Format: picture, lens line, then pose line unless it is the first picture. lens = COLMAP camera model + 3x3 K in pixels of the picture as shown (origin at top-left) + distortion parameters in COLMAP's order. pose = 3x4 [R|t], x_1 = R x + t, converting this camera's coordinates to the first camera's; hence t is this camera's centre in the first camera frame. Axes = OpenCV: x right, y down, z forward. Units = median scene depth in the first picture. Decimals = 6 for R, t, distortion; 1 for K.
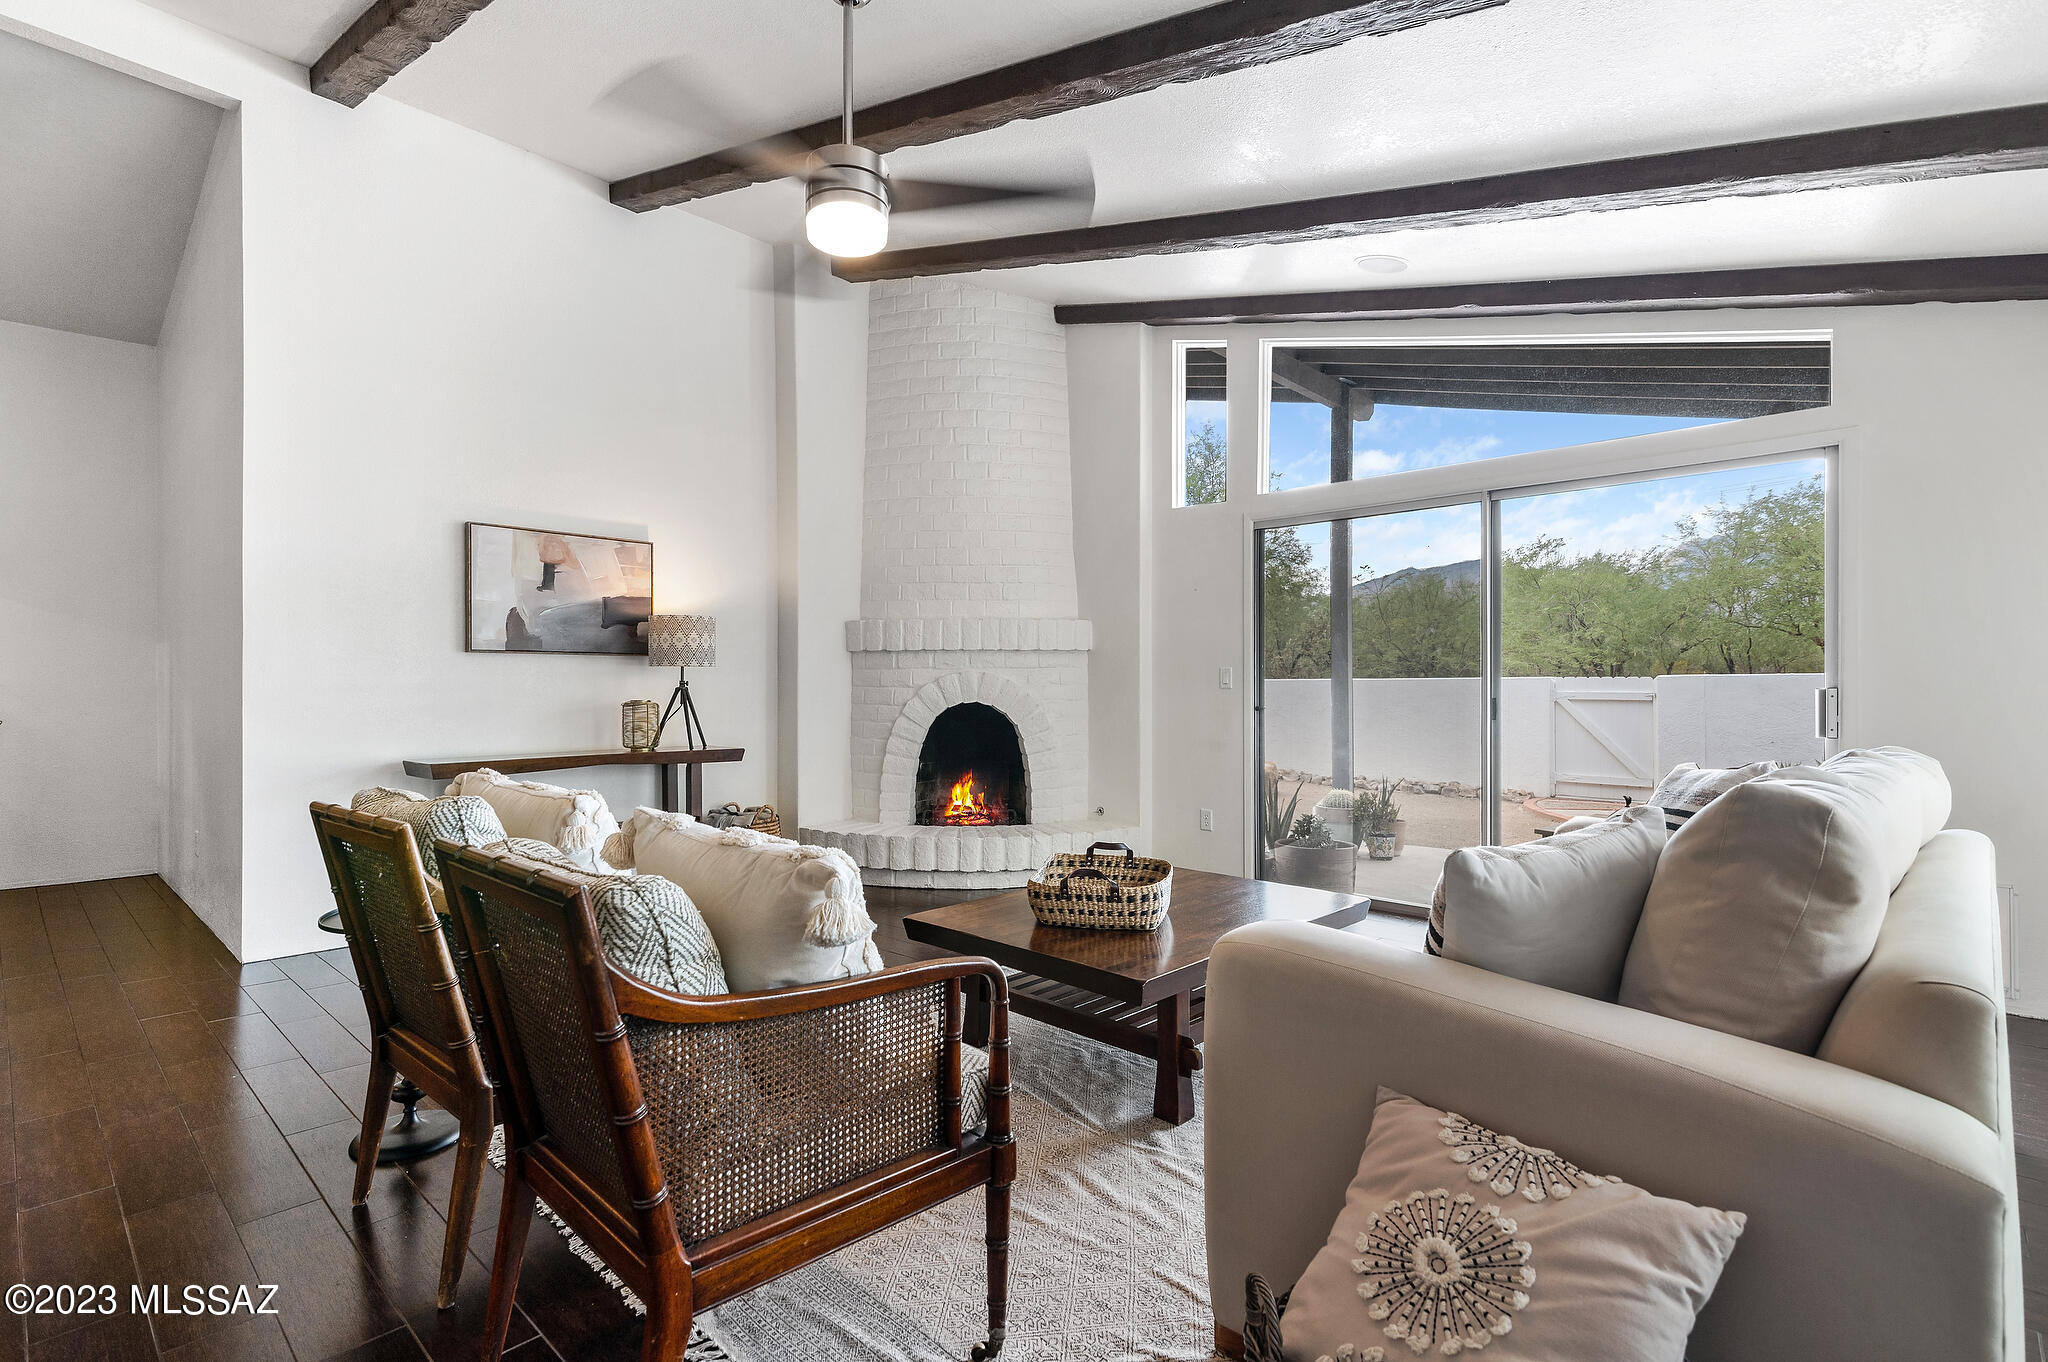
lens RADIAL K [[965.6, 0, 1021.0], [0, 965.6, 688.8], [0, 0, 1]] dist [0.017884, -0.000046]
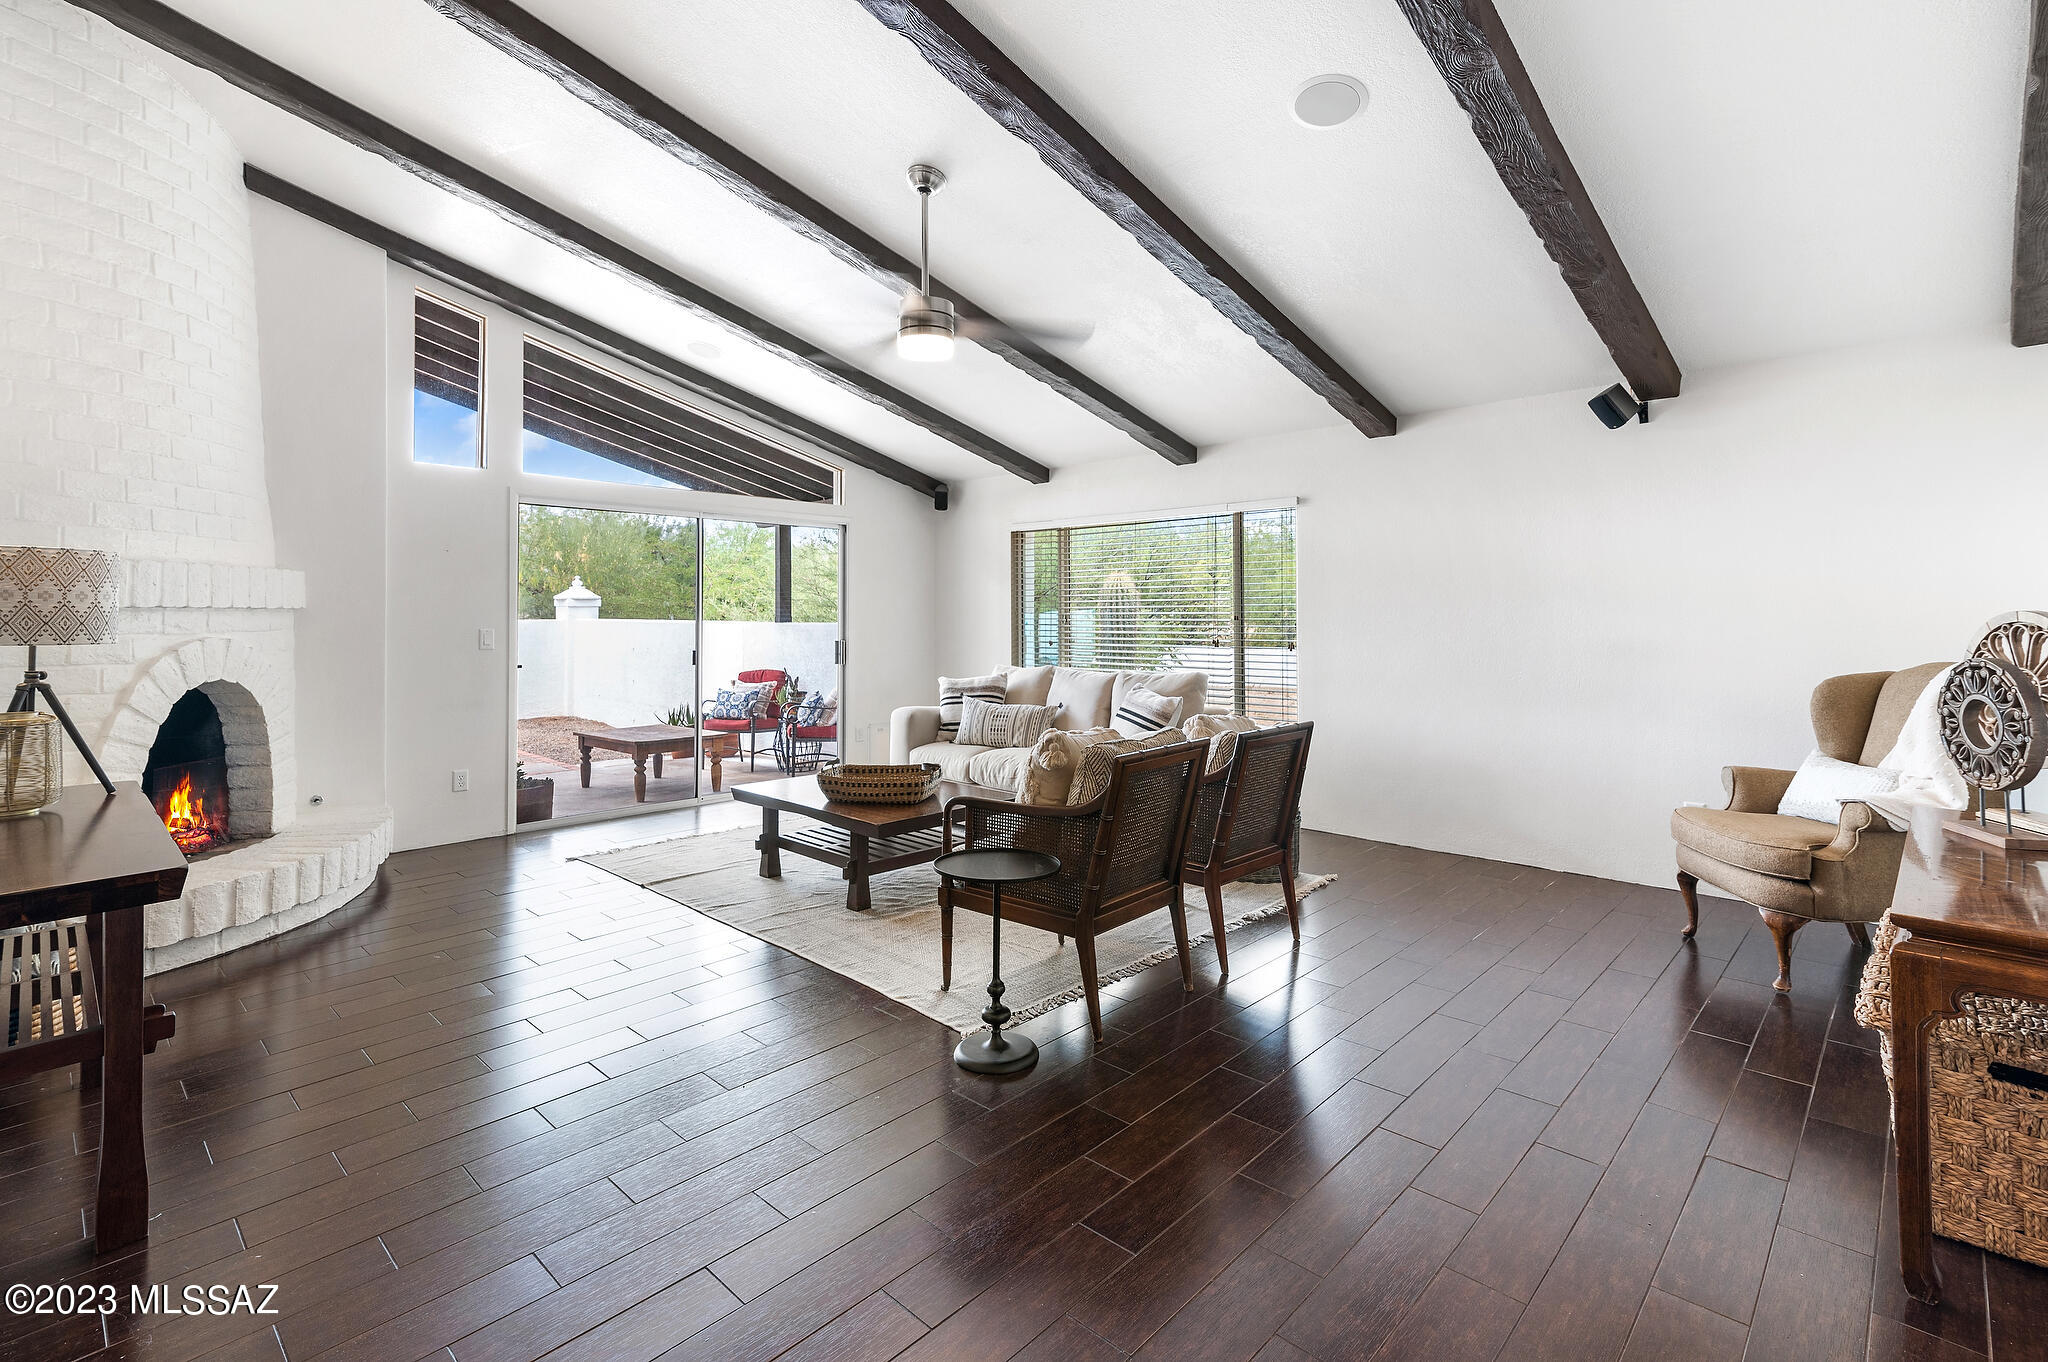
lens RADIAL K [[947.7, 0, 1022.3], [0, 947.7, 603.9], [0, 0, 1]] dist [0.012075, 0.000091]
pose [[-0.000401, 0.013694, 0.999906, -0.767021], [0.000379, 0.999906, -0.013694, -0.033046], [-1.000000, 0.000373, -0.000406, 0.400194]]
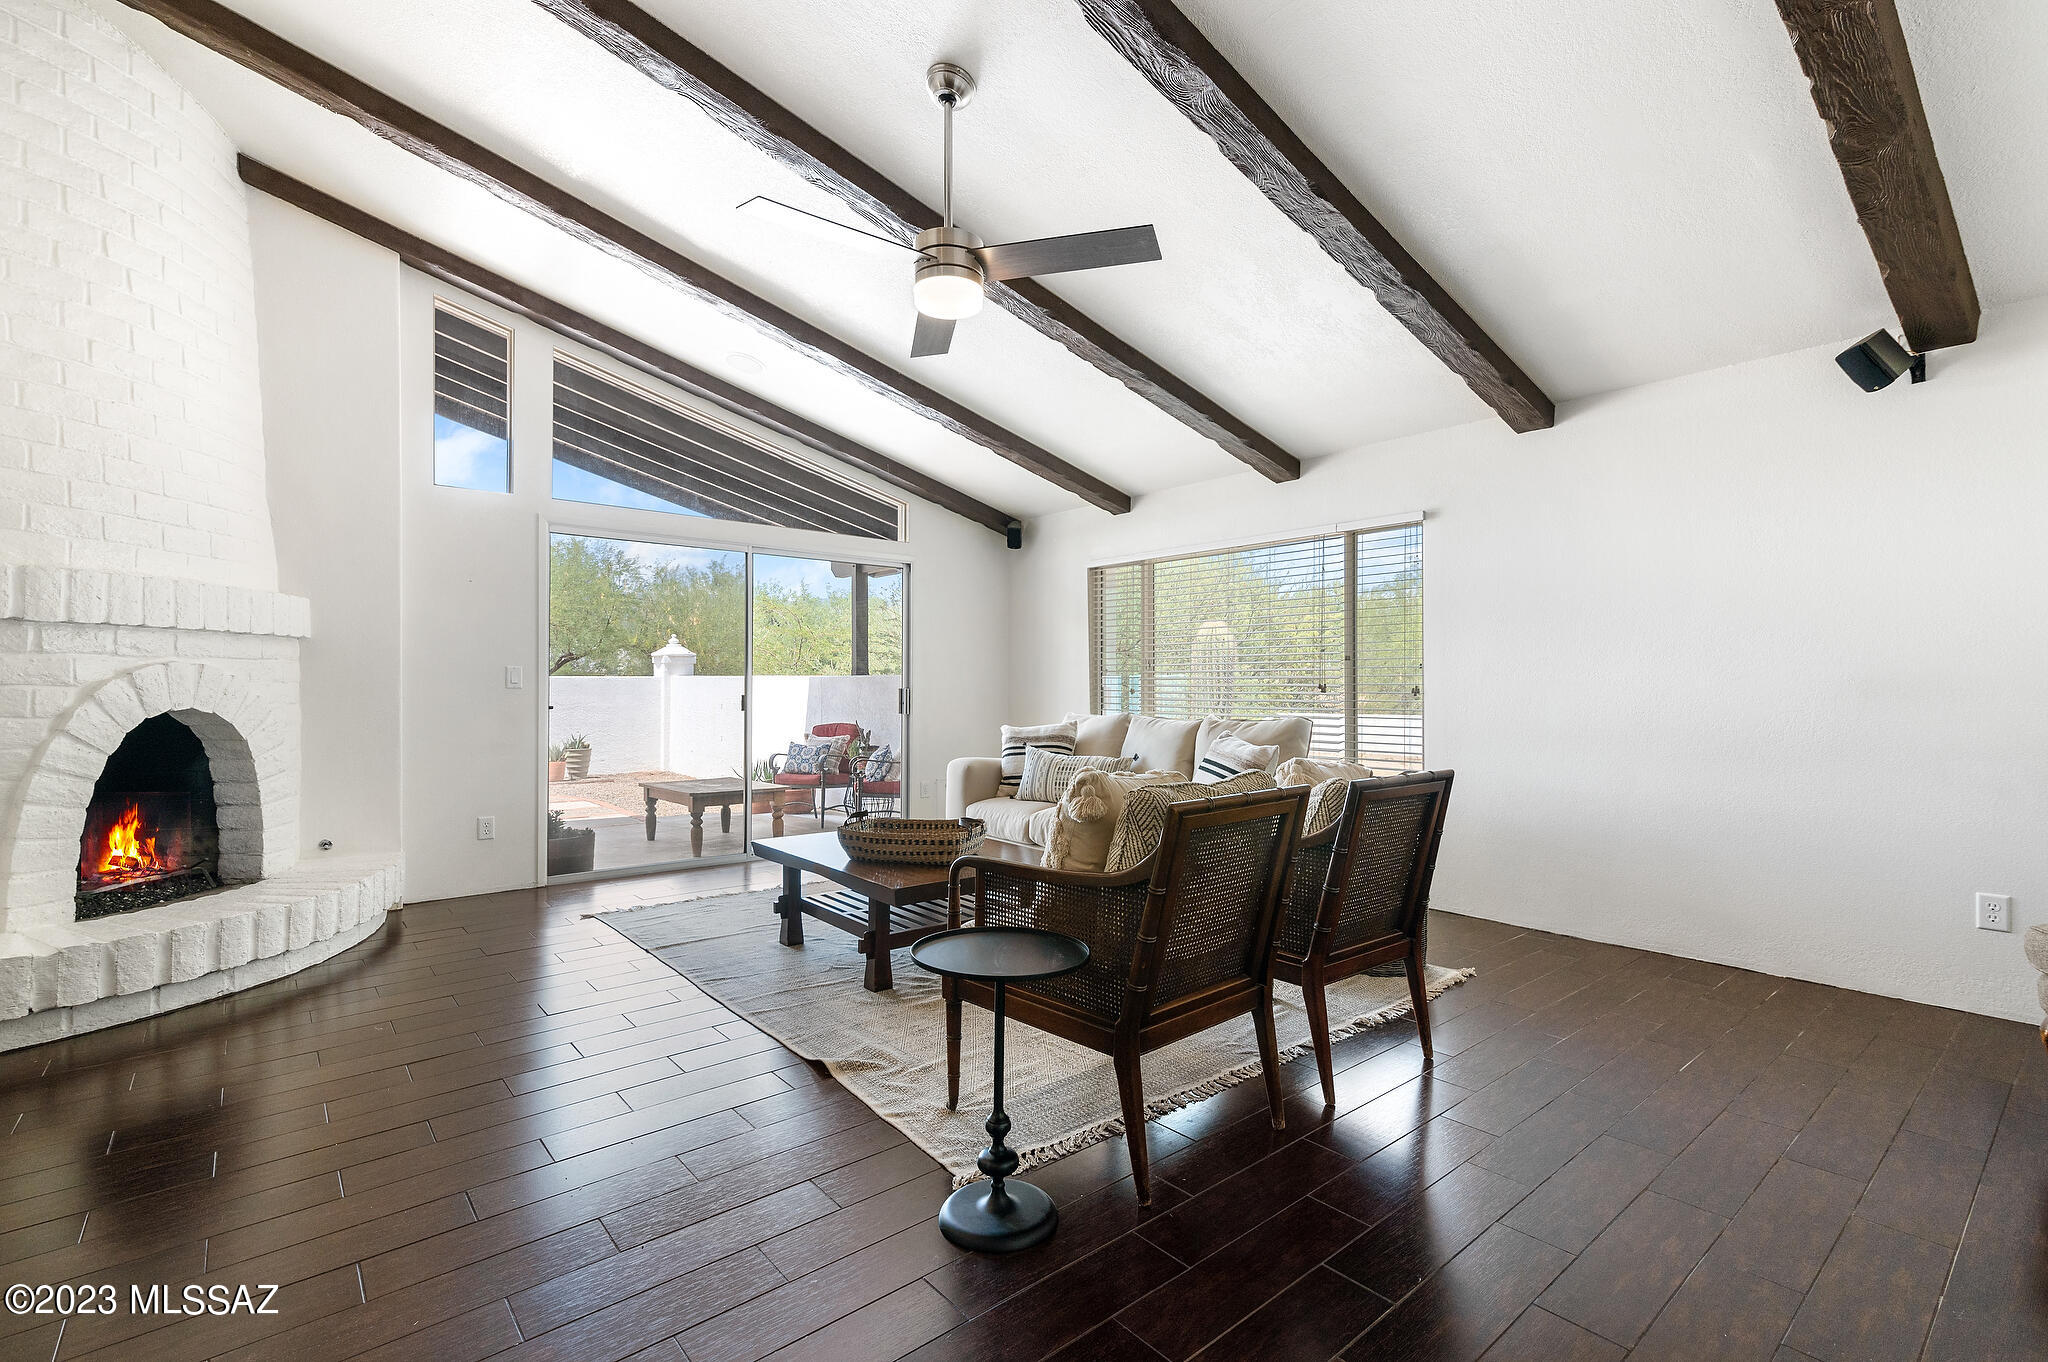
lens RADIAL K [[921.0, 0, 1018.5], [0, 921.0, 684.9], [0, 0, 1]] dist [0.014639, -0.000496]
pose [[0.117689, 0.003233, 0.993045, -0.612113], [-0.003467, 0.999990, -0.002844, -0.002484], [-0.993044, -0.003108, 0.117699, 0.366543]]
